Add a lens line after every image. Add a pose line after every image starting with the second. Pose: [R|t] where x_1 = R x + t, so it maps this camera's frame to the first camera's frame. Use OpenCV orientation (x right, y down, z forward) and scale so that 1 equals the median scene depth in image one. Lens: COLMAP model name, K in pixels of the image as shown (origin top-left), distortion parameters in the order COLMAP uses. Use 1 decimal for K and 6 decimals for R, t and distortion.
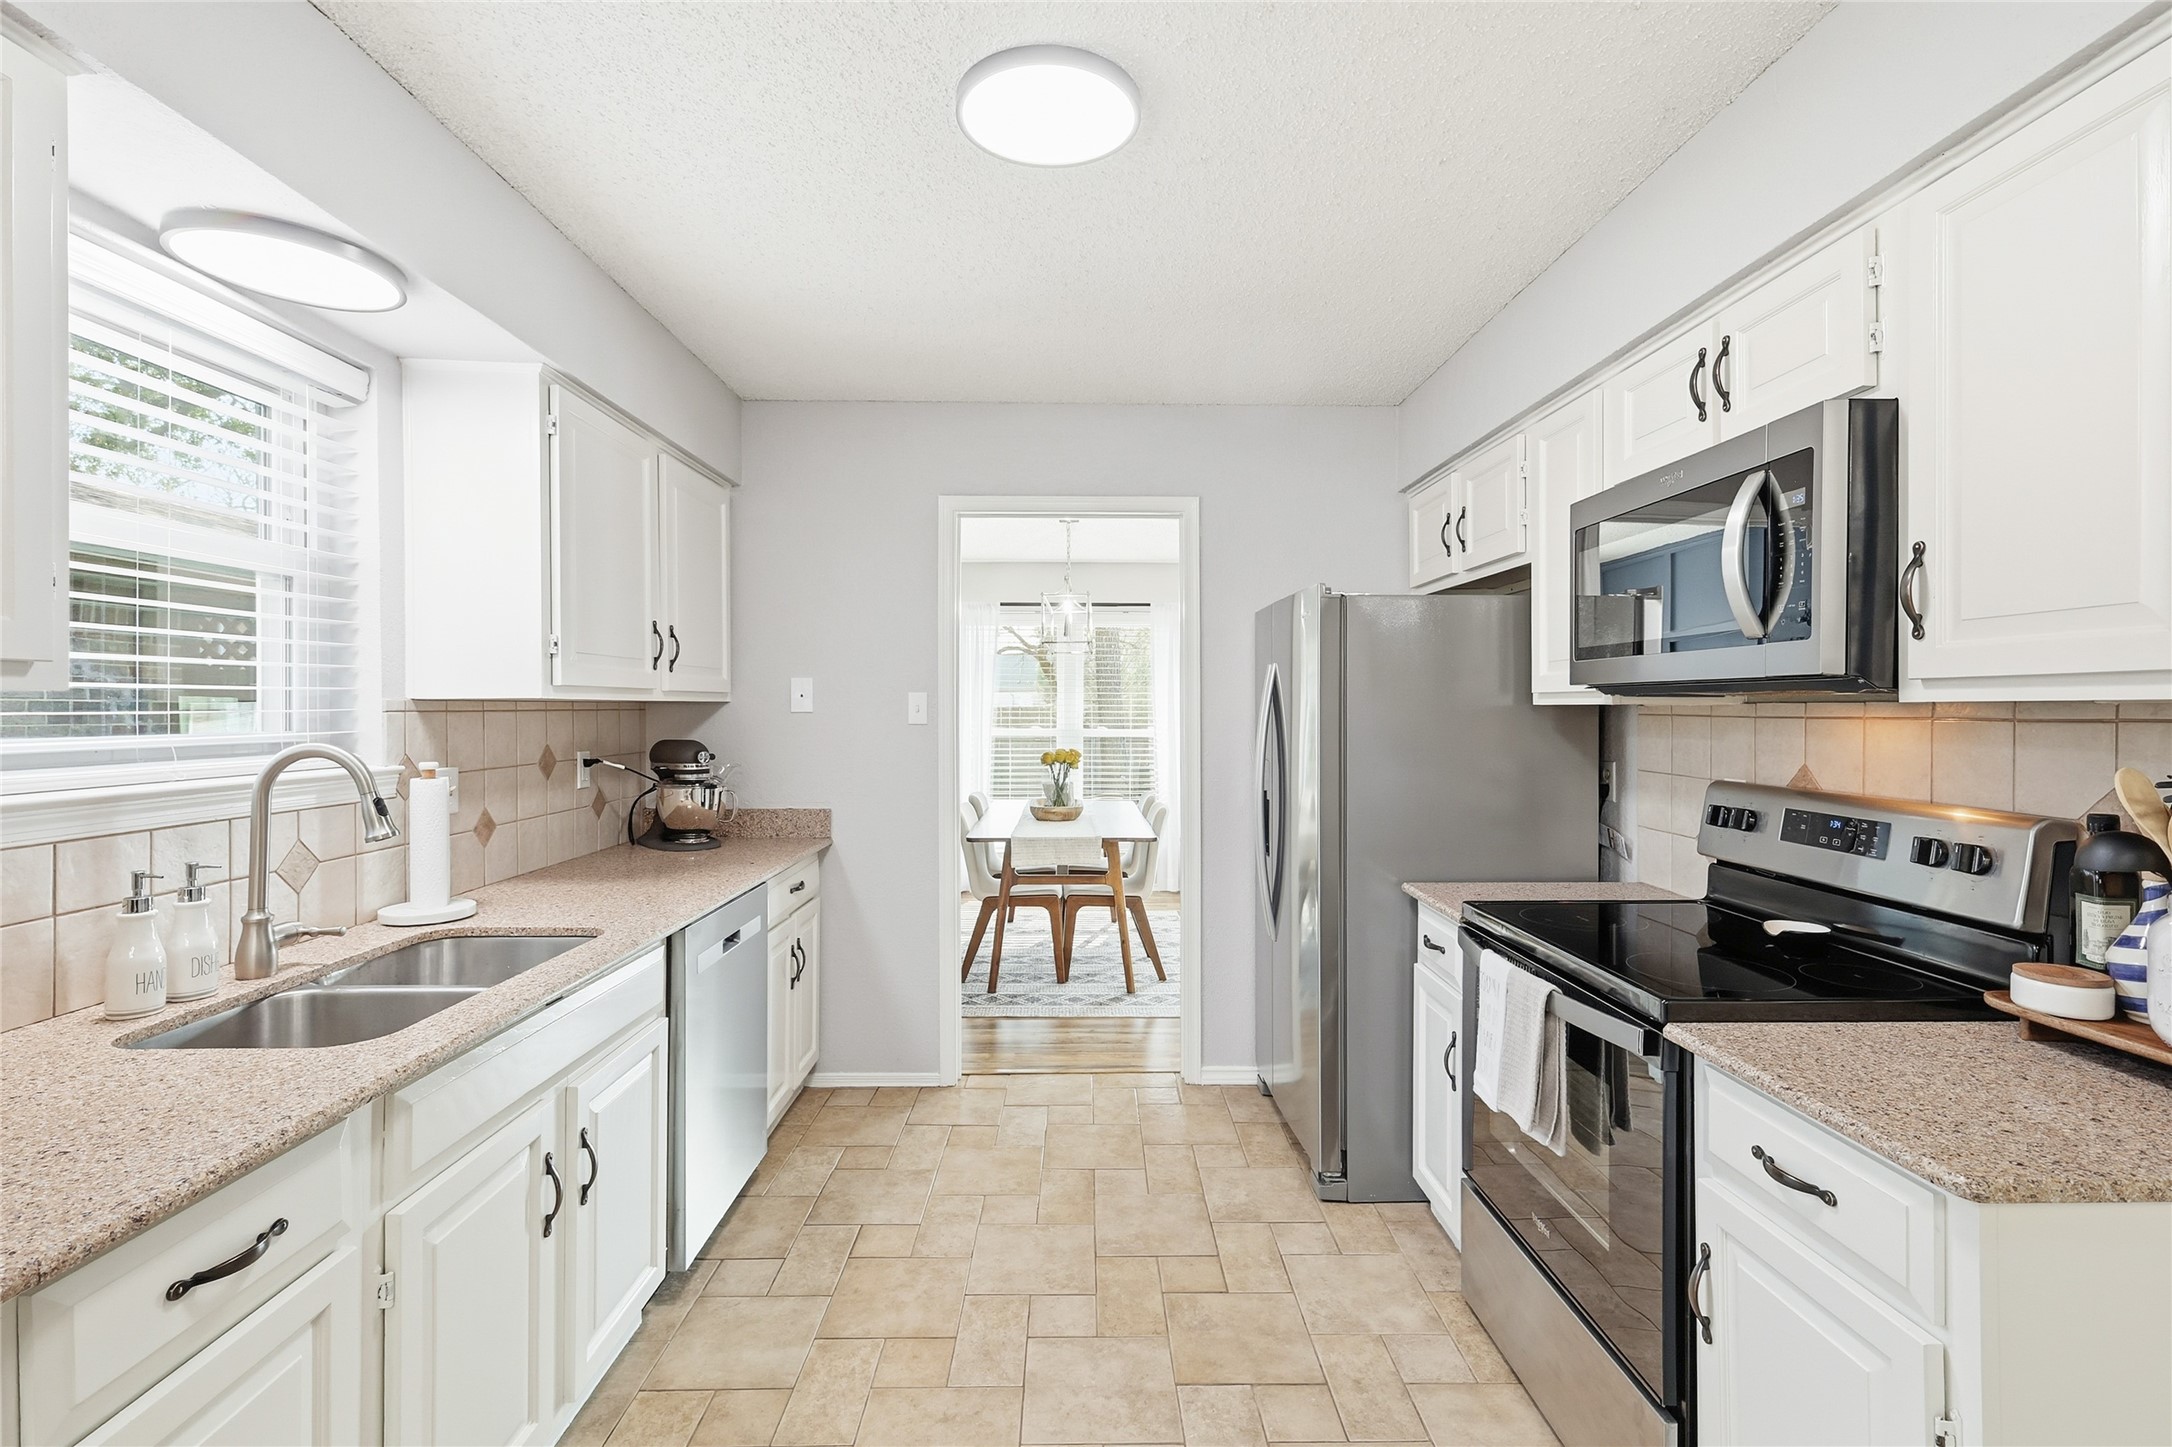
lens RADIAL K [[973.5, 0, 1090.1], [0, 973.5, 709.7], [0, 0, 1]] dist [0.002935, 0.000669]
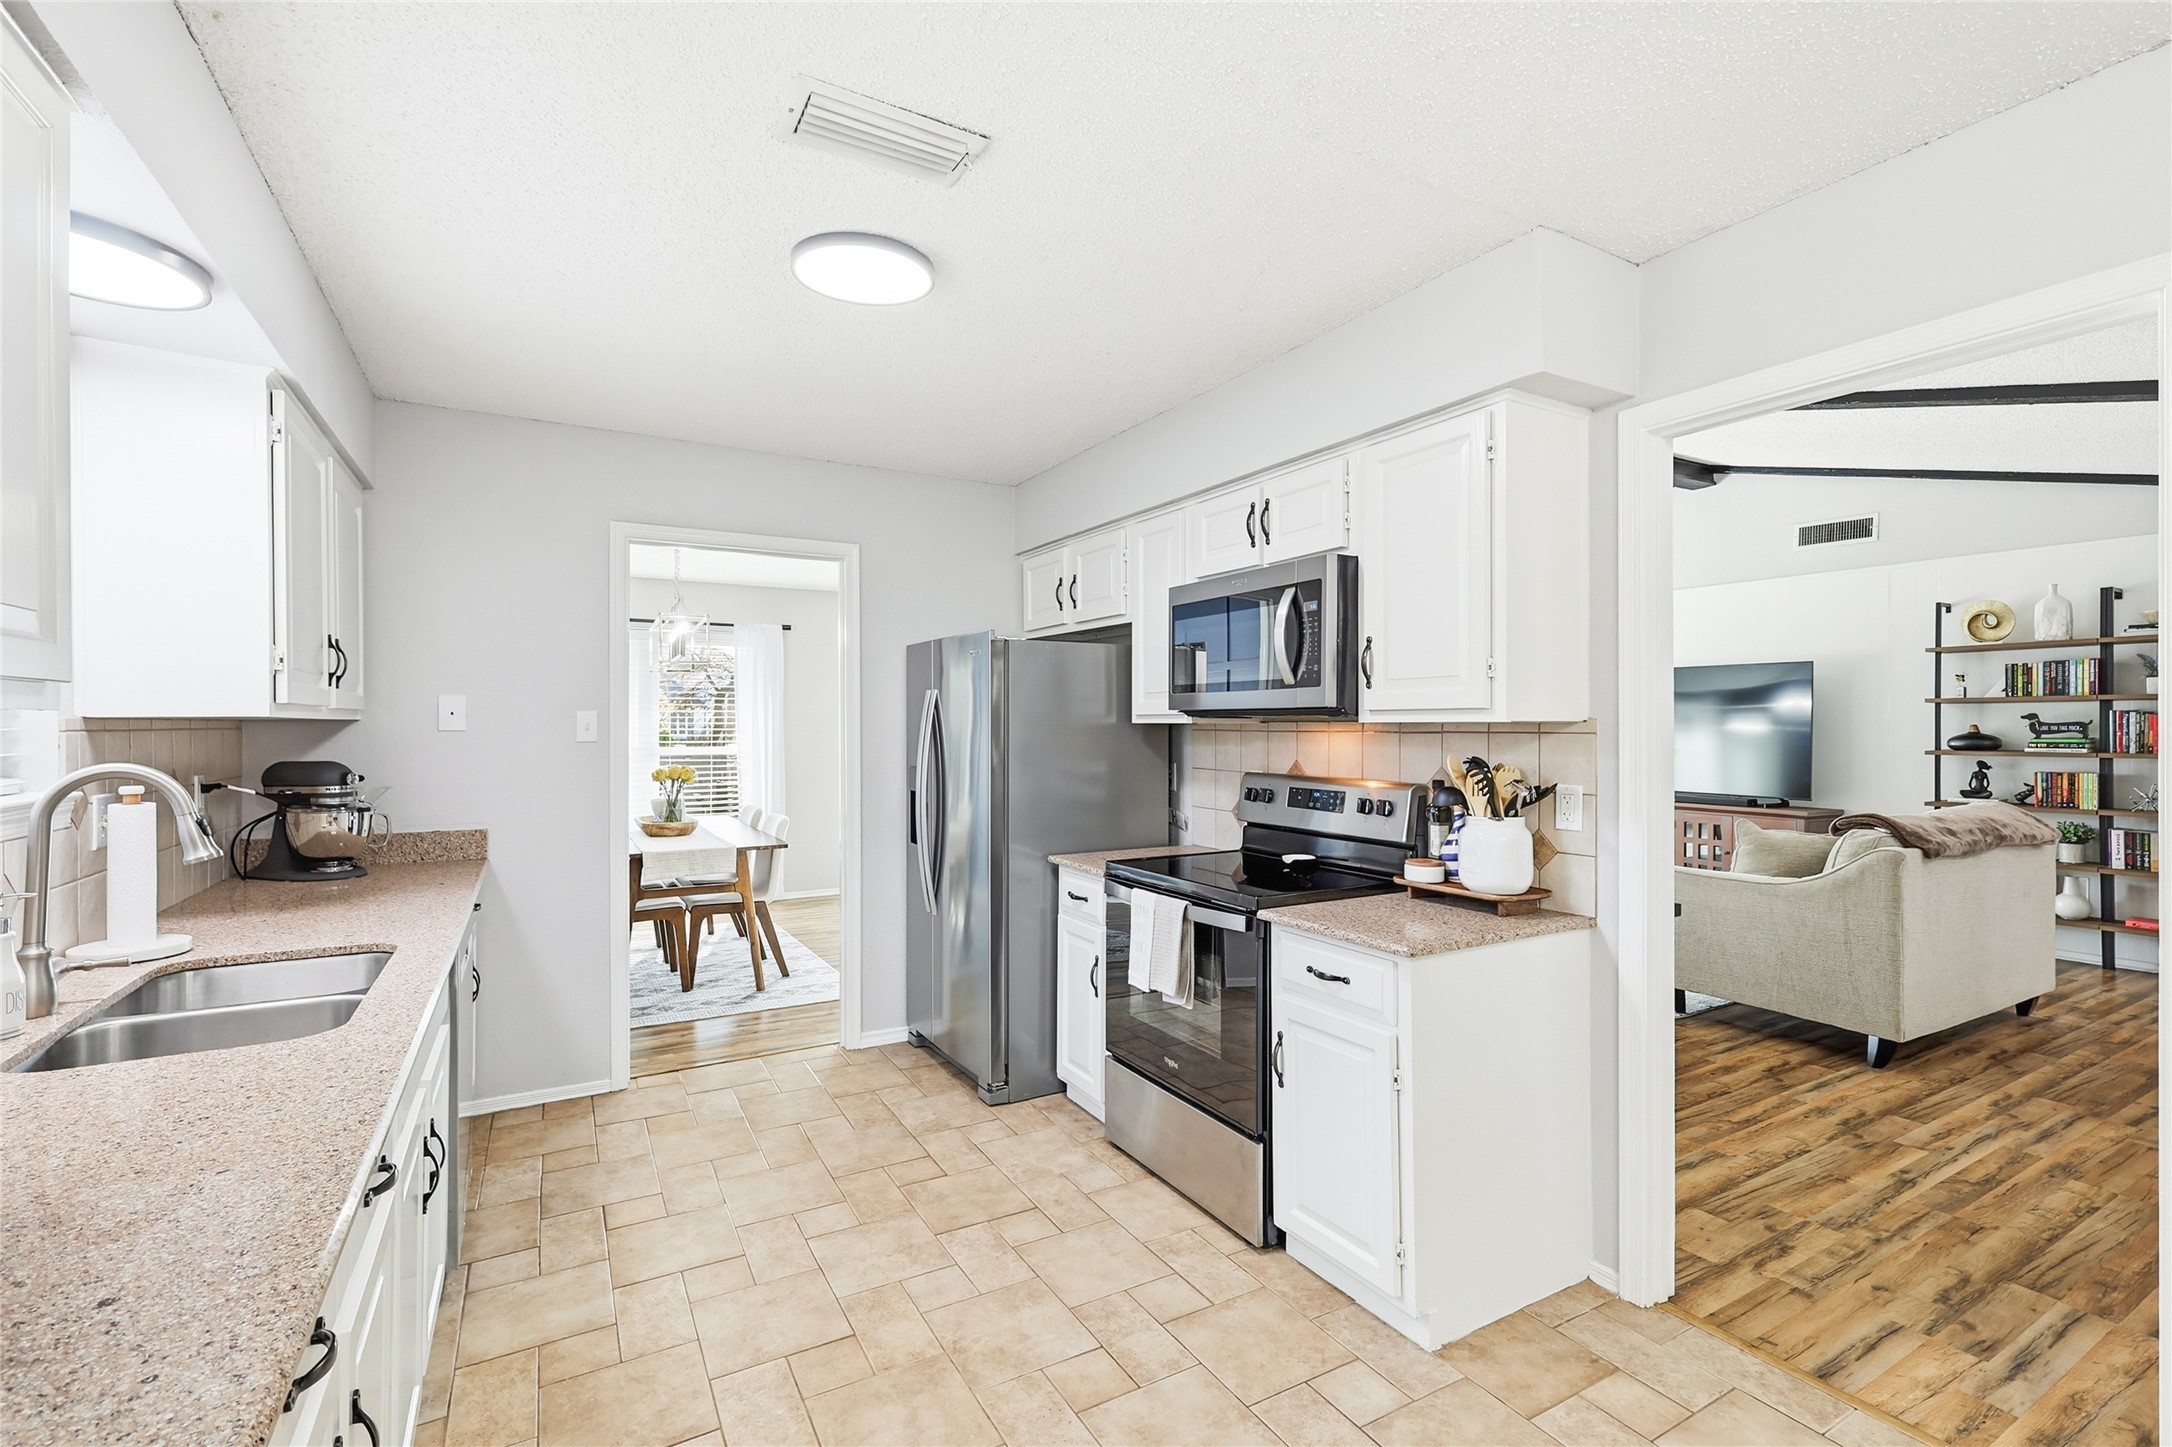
lens RADIAL K [[957.3, 0, 1086.0], [0, 957.3, 723.5], [0, 0, 1]] dist [0.002049, -0.000830]
pose [[0.878360, -0.000174, 0.478000, -0.305387], [0.001907, 0.999993, -0.003141, -0.000635], [-0.477996, 0.003670, 0.878354, -0.212223]]
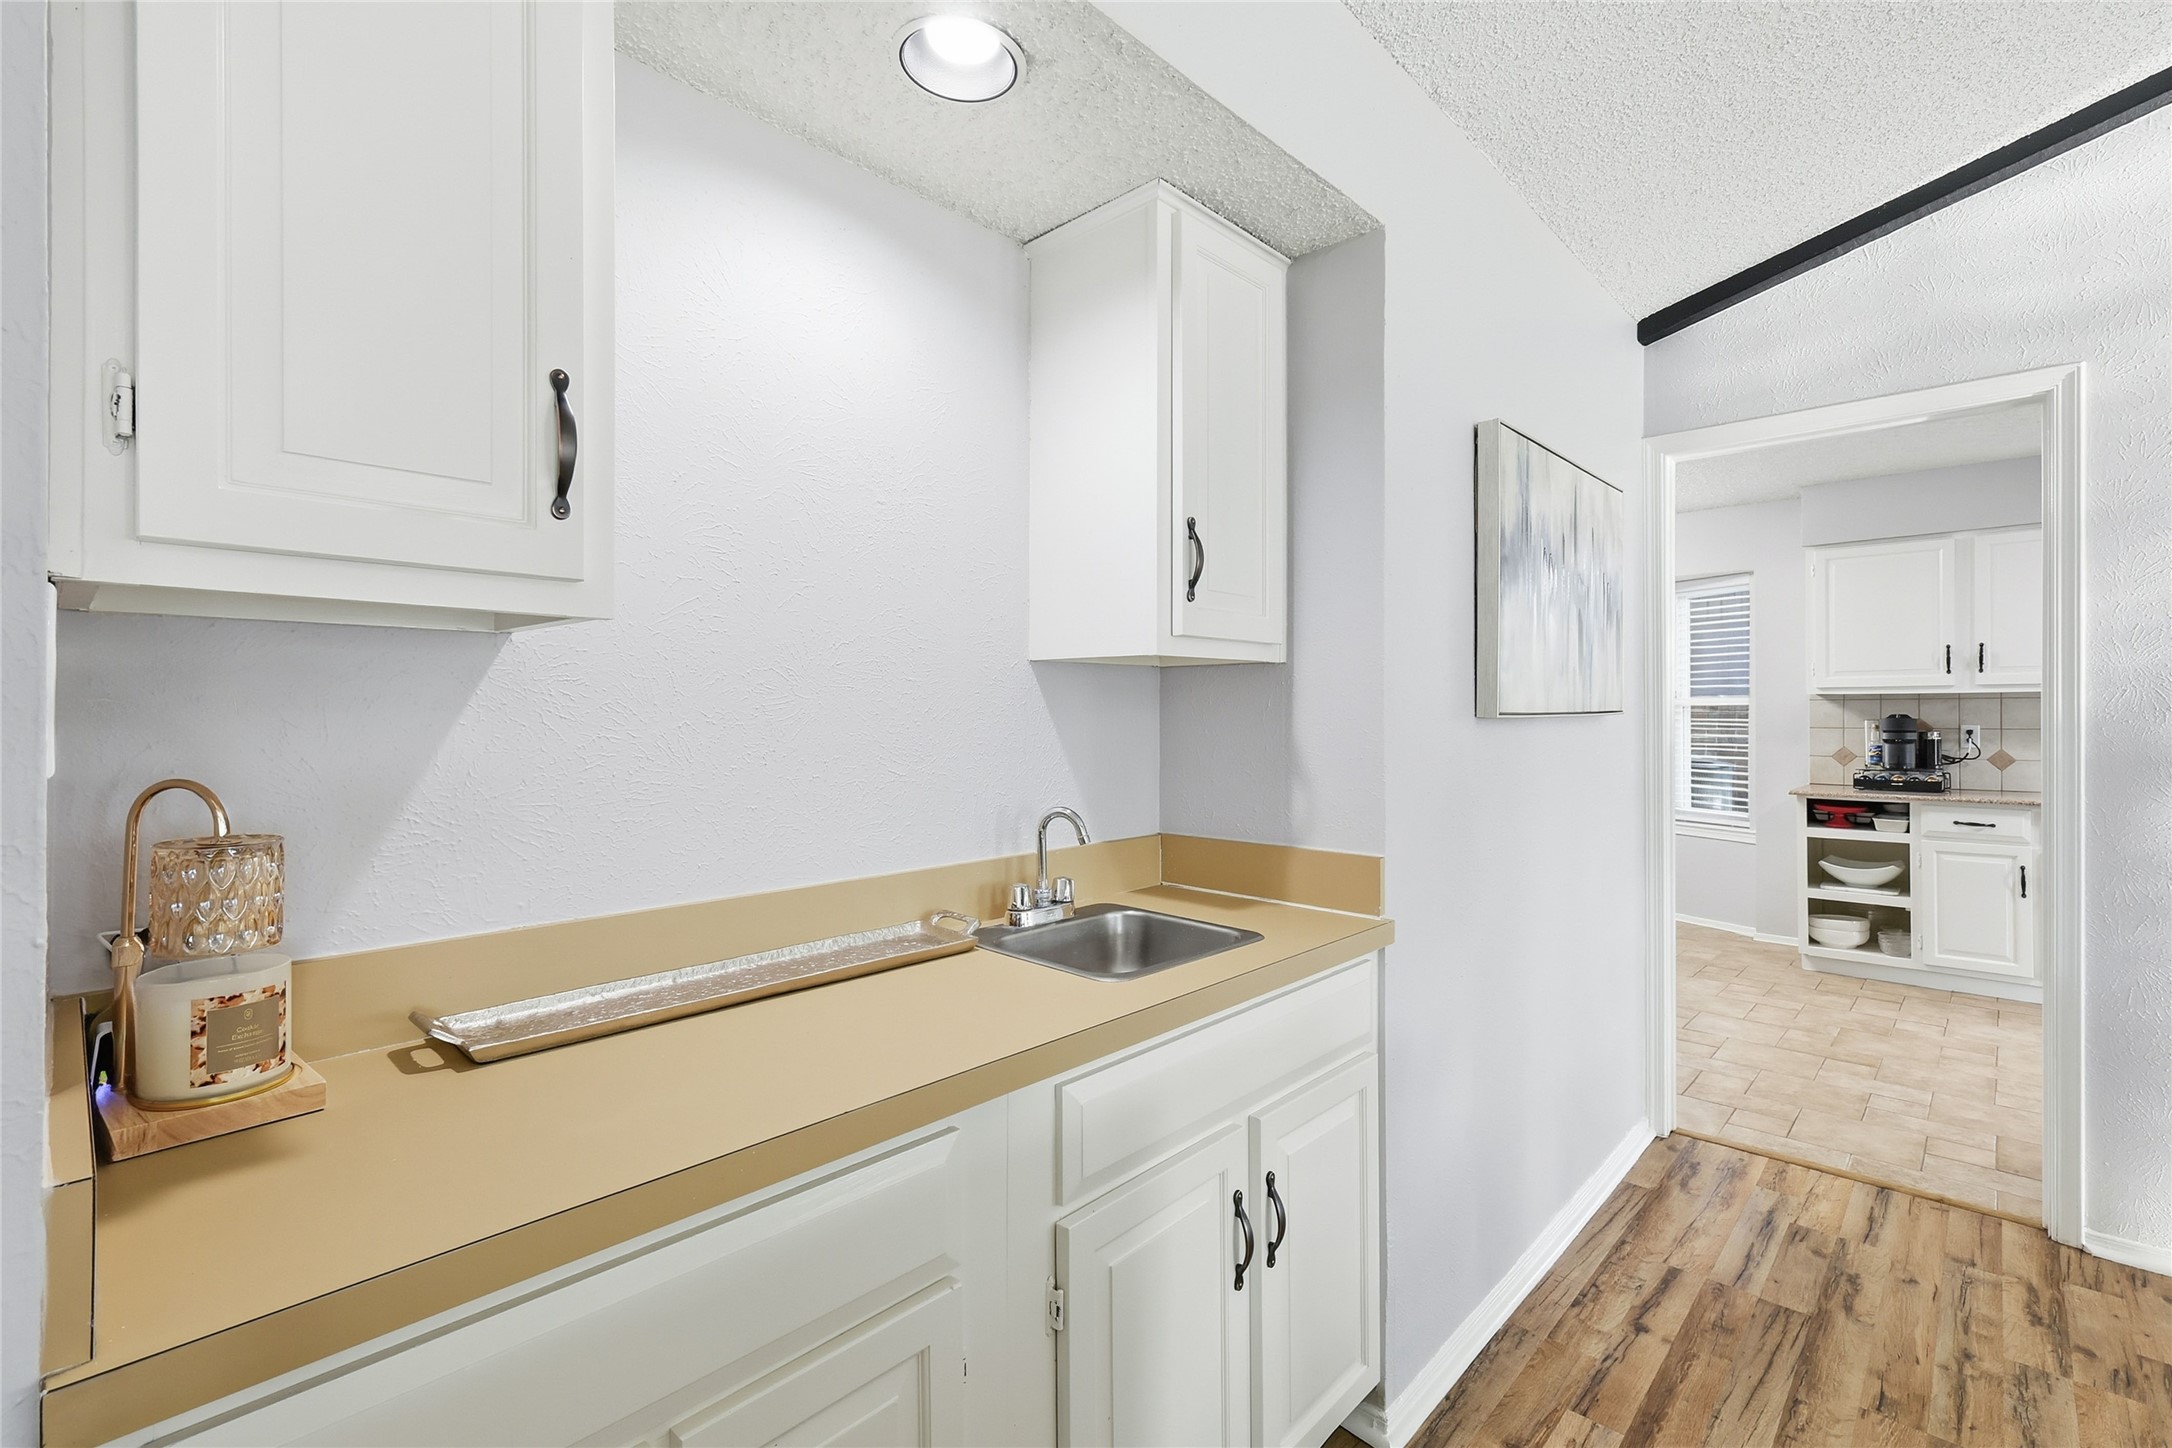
lens RADIAL K [[973.5, 0, 1090.1], [0, 973.5, 710.2], [0, 0, 1]] dist [0.002935, 0.000669]
pose [[-0.701737, -0.004023, -0.712425, 2.185651], [-0.003148, 0.999992, -0.002547, 0.041107], [0.712429, 0.000455, -0.701744, 0.383075]]
